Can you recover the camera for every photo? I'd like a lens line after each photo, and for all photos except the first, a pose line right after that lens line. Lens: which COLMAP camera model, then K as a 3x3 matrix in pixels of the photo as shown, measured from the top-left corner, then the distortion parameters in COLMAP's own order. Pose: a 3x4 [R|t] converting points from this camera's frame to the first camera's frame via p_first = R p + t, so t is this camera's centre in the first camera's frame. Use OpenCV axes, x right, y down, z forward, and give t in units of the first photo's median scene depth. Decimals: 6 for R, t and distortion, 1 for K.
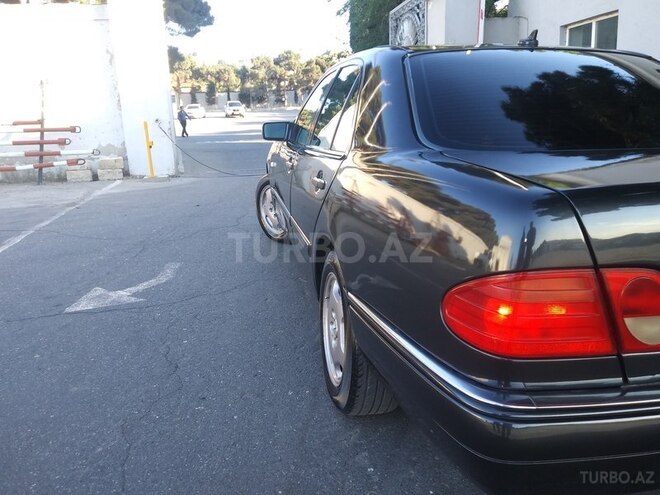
lens RADIAL K [[526.6, 0, 330.0], [0, 526.6, 247.5], [0, 0, 1]] dist [0.056494, -0.098354]
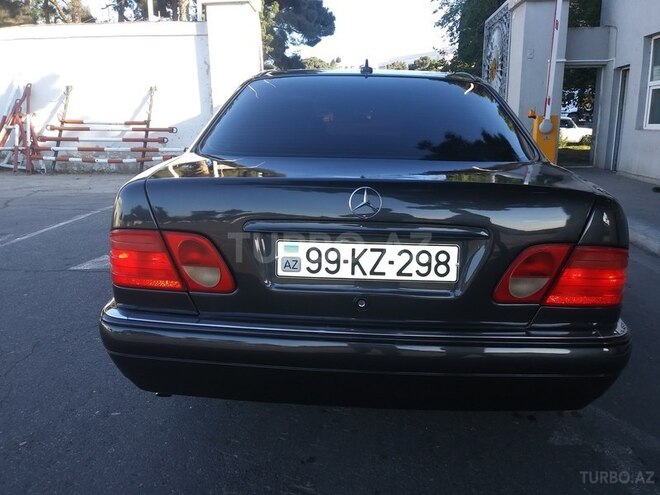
lens RADIAL K [[526.6, 0, 330.0], [0, 526.6, 247.5], [0, 0, 1]] dist [0.056494, -0.098354]
pose [[0.969000, 0.080638, -0.233532, 0.122227], [-0.082921, 0.996556, 0.000042, 0.004215], [0.232731, 0.019324, 0.972349, -0.035134]]
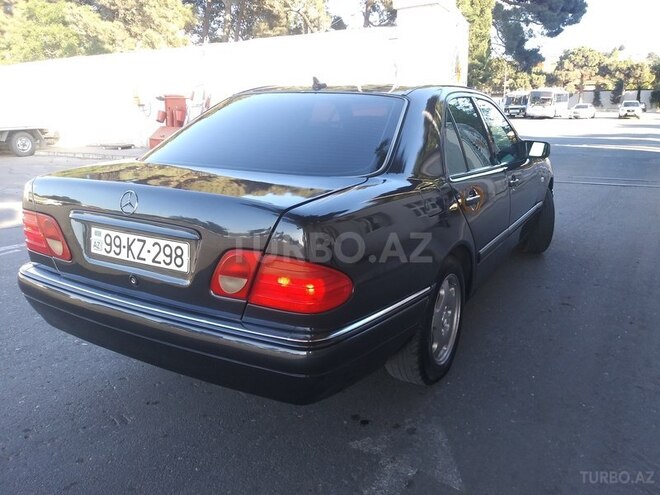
lens RADIAL K [[526.6, 0, 330.0], [0, 526.6, 247.5], [0, 0, 1]] dist [0.056494, -0.098354]
pose [[0.761886, 0.177795, -0.622831, 0.240690], [-0.175902, 0.982245, 0.065220, -0.013486], [0.623369, 0.059867, 0.779633, -0.002132]]
